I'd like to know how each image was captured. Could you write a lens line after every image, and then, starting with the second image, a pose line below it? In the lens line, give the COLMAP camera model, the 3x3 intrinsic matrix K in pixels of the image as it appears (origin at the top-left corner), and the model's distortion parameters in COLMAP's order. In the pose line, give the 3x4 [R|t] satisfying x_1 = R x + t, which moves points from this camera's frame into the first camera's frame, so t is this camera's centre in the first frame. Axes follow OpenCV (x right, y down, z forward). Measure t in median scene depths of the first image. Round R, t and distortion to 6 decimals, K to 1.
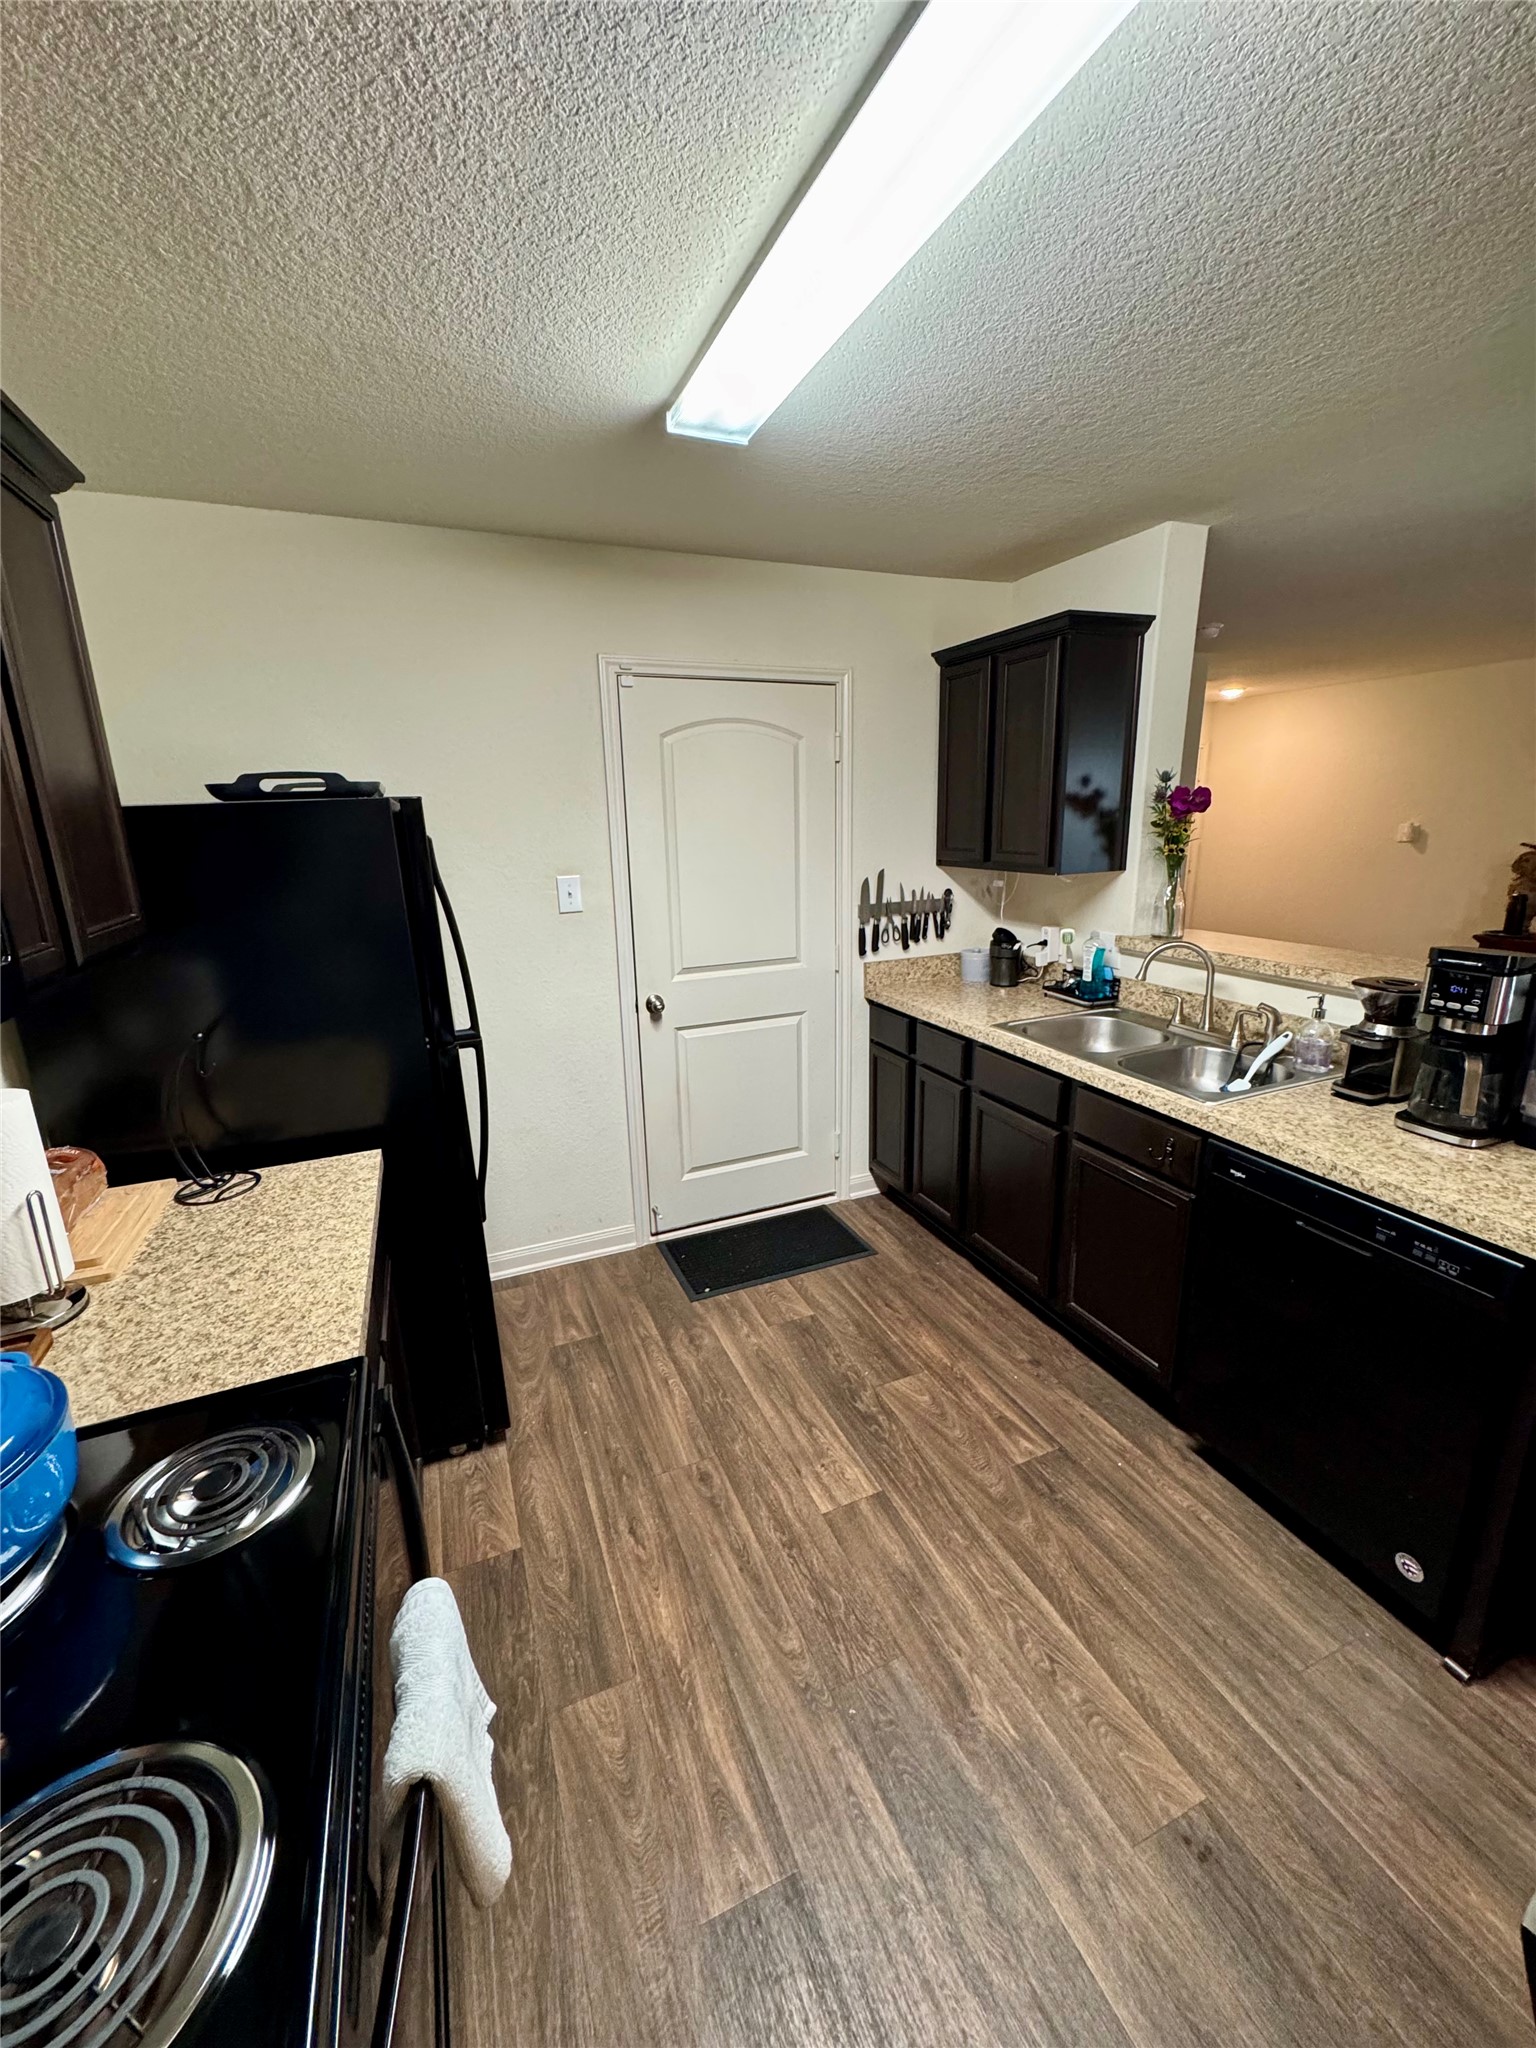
lens RADIAL K [[815.4, 0, 783.8], [0, 815.4, 1030.3], [0, 0, 1]] dist [-0.003523, 0.001041]
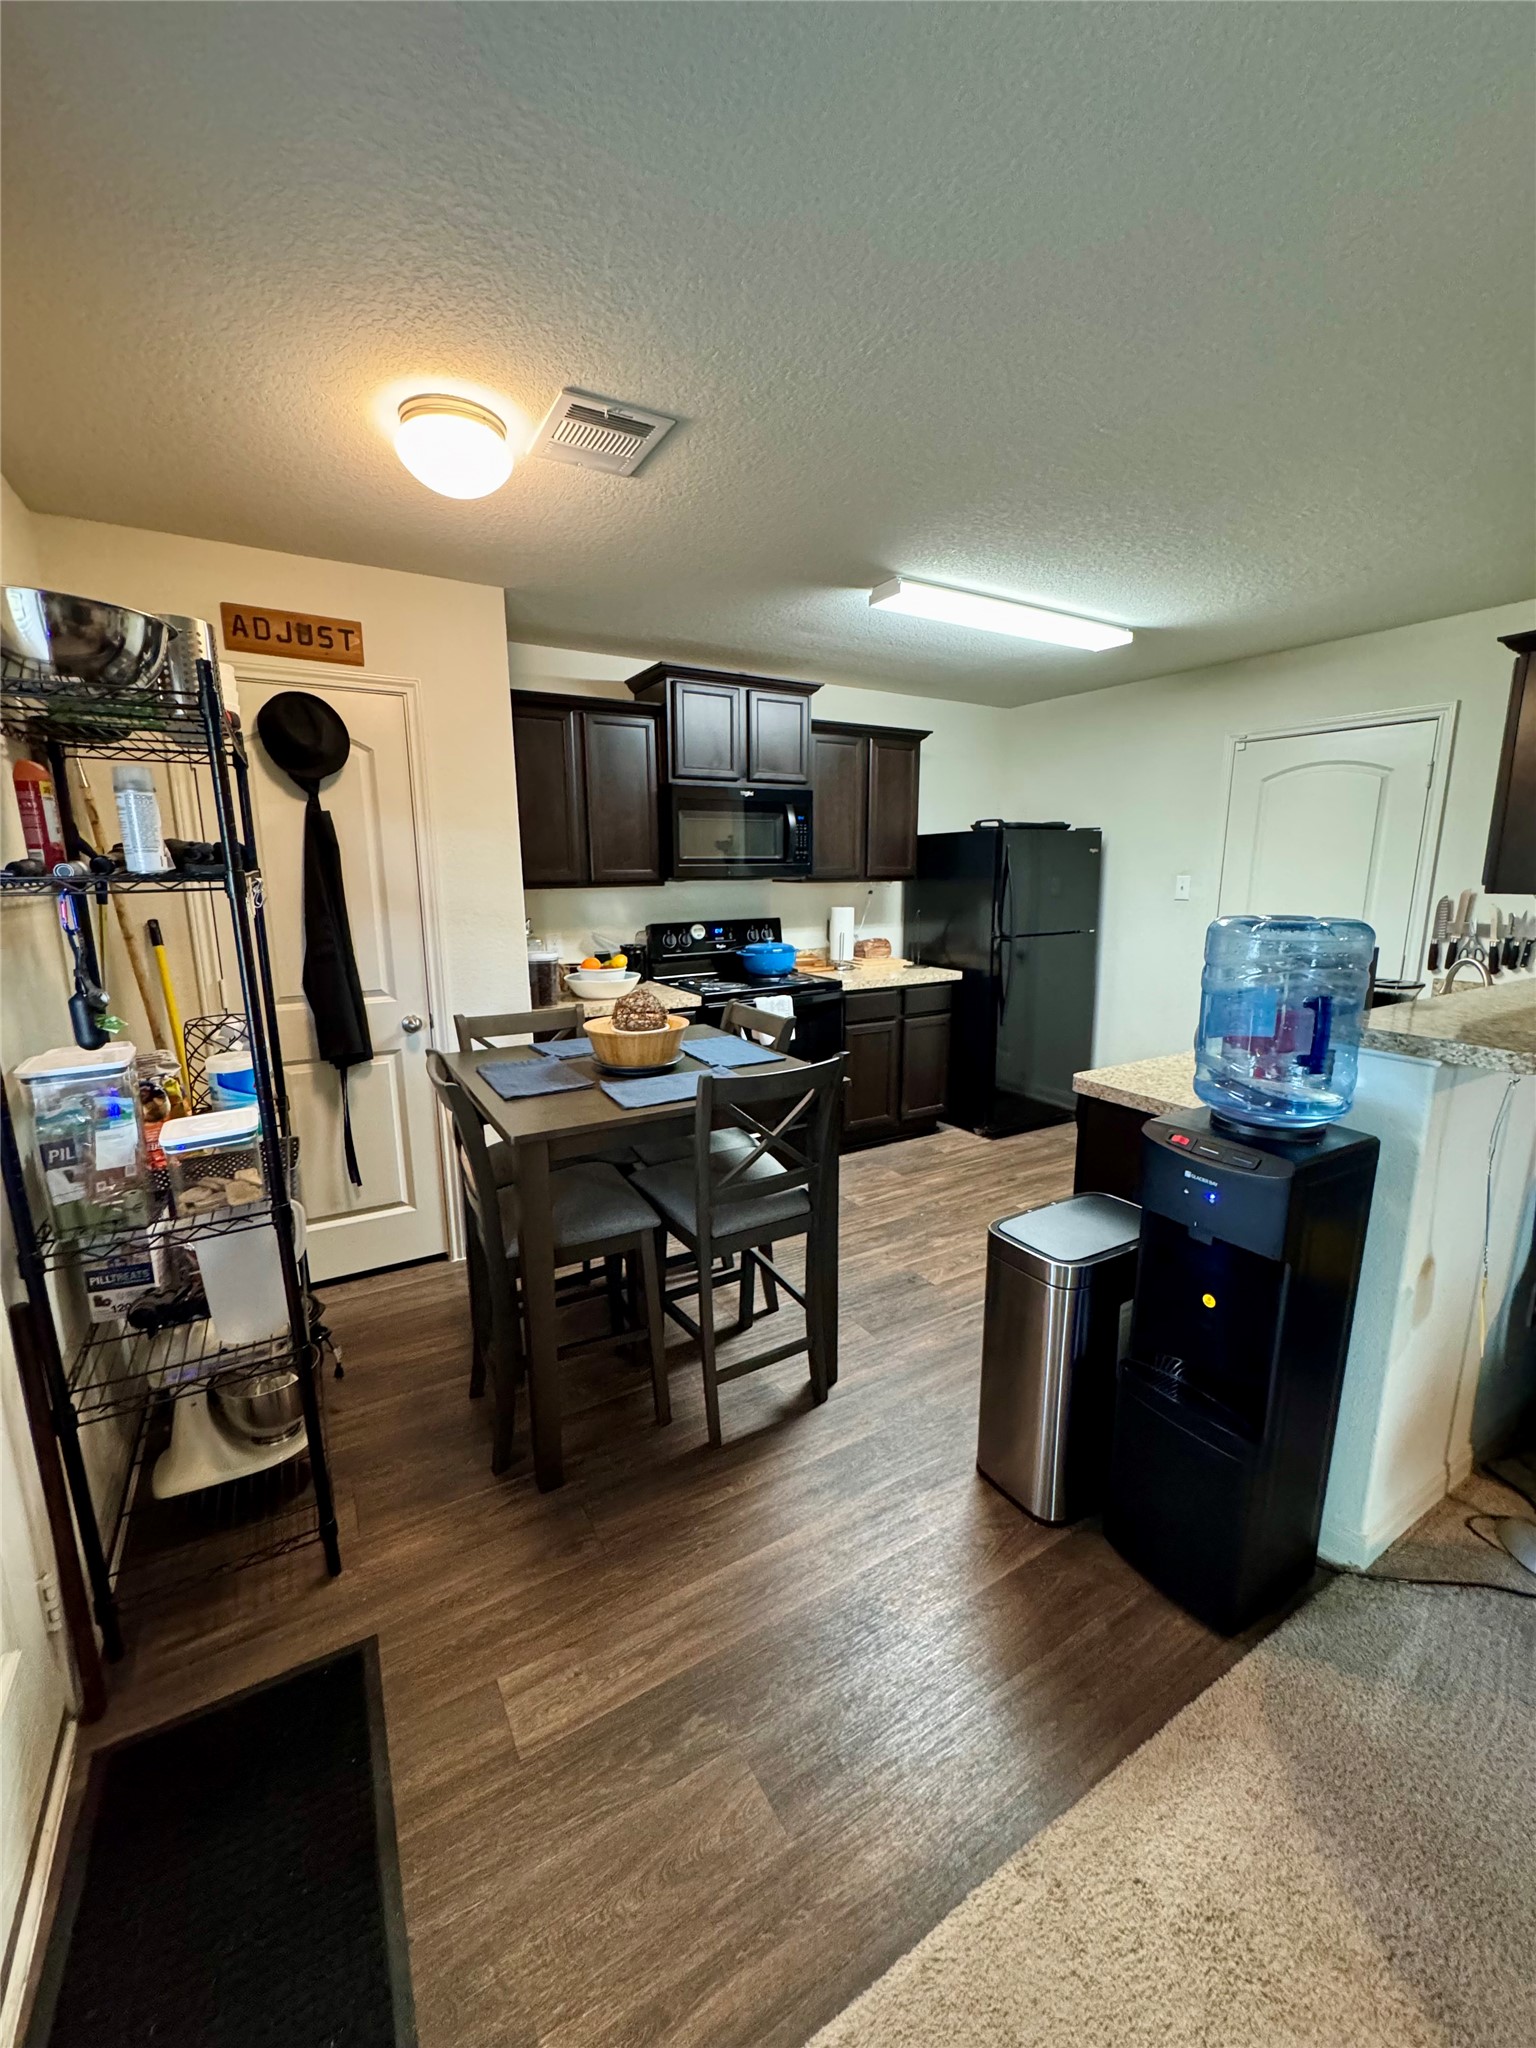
lens RADIAL K [[815.4, 0, 761.3], [0, 815.4, 1023.3], [0, 0, 1]] dist [-0.003523, 0.001041]
pose [[0.127170, 0.211123, -0.969152, 1.779050], [-0.260945, 0.949787, 0.172664, 0.029494], [0.956941, 0.230938, 0.175876, 0.021550]]
